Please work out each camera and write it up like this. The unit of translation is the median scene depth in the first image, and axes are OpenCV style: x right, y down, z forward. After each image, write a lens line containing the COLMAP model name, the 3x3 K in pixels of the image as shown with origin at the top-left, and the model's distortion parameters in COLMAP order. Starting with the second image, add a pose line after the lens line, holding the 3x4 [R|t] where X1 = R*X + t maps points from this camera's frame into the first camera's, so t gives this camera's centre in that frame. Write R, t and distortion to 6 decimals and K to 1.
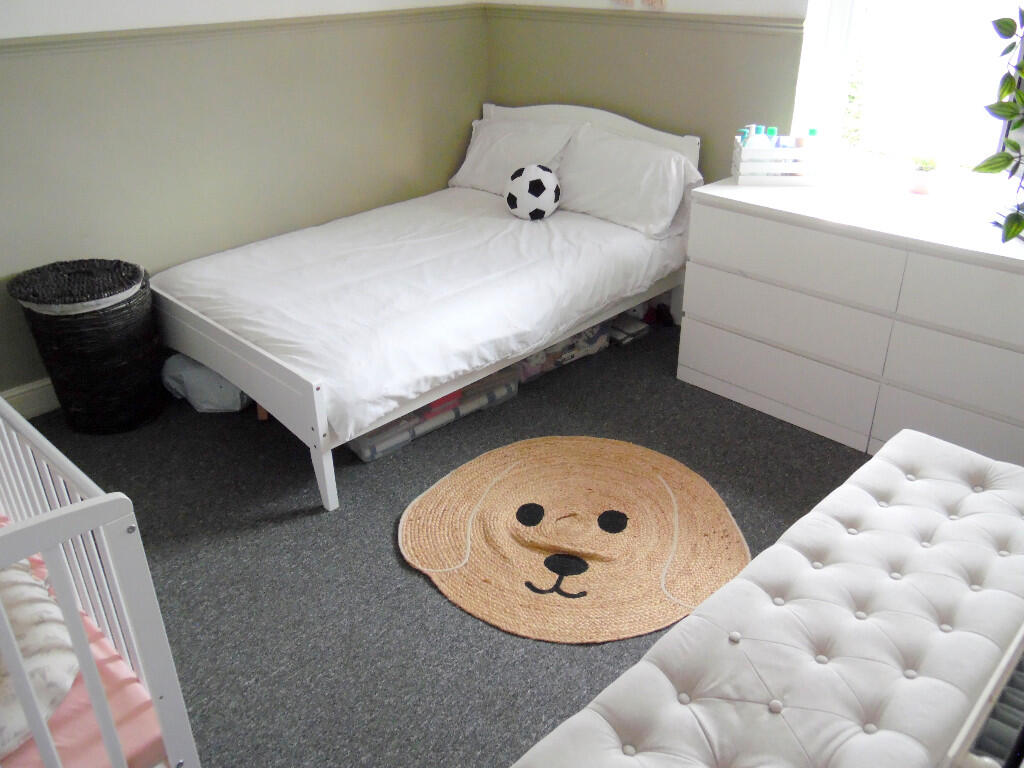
lens RADIAL K [[836.5, 0, 511.7], [0, 836.5, 385.0], [0, 0, 1]] dist [-0.011424, 0.018635]
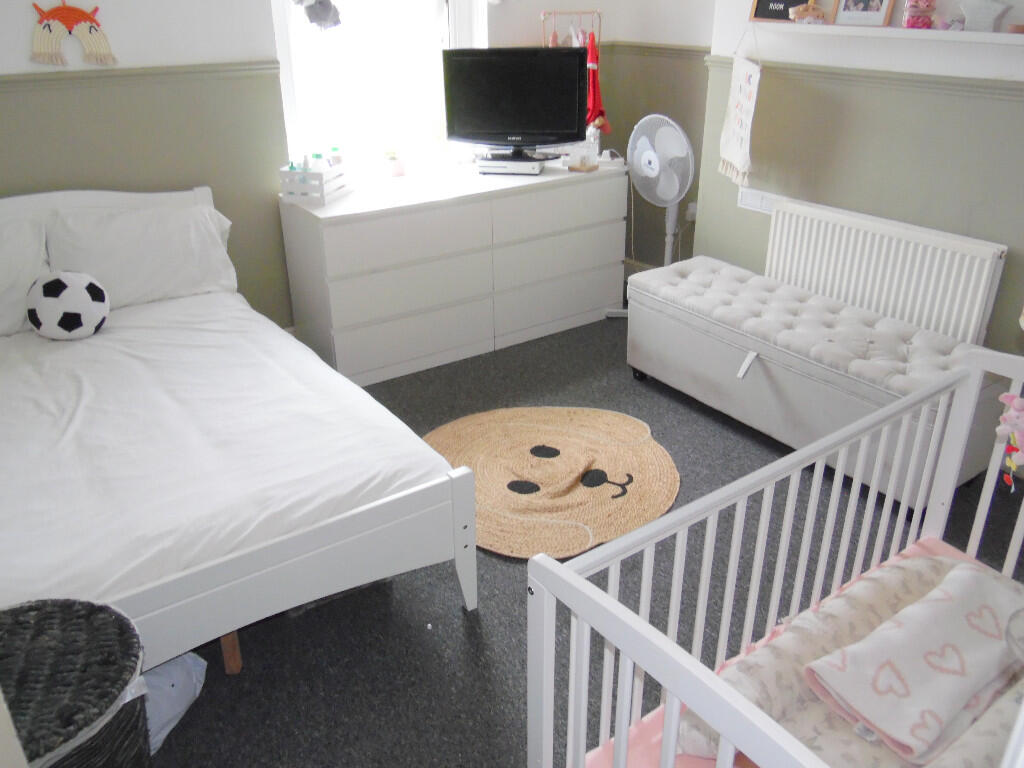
lens RADIAL K [[836.5, 0, 512.3], [0, 836.5, 381.5], [0, 0, 1]] dist [-0.011424, 0.018635]
pose [[0.162768, -0.414075, 0.895571, -0.832093], [0.464411, 0.832994, 0.300737, -0.277513], [-0.870534, 0.366963, 0.327886, 0.528706]]
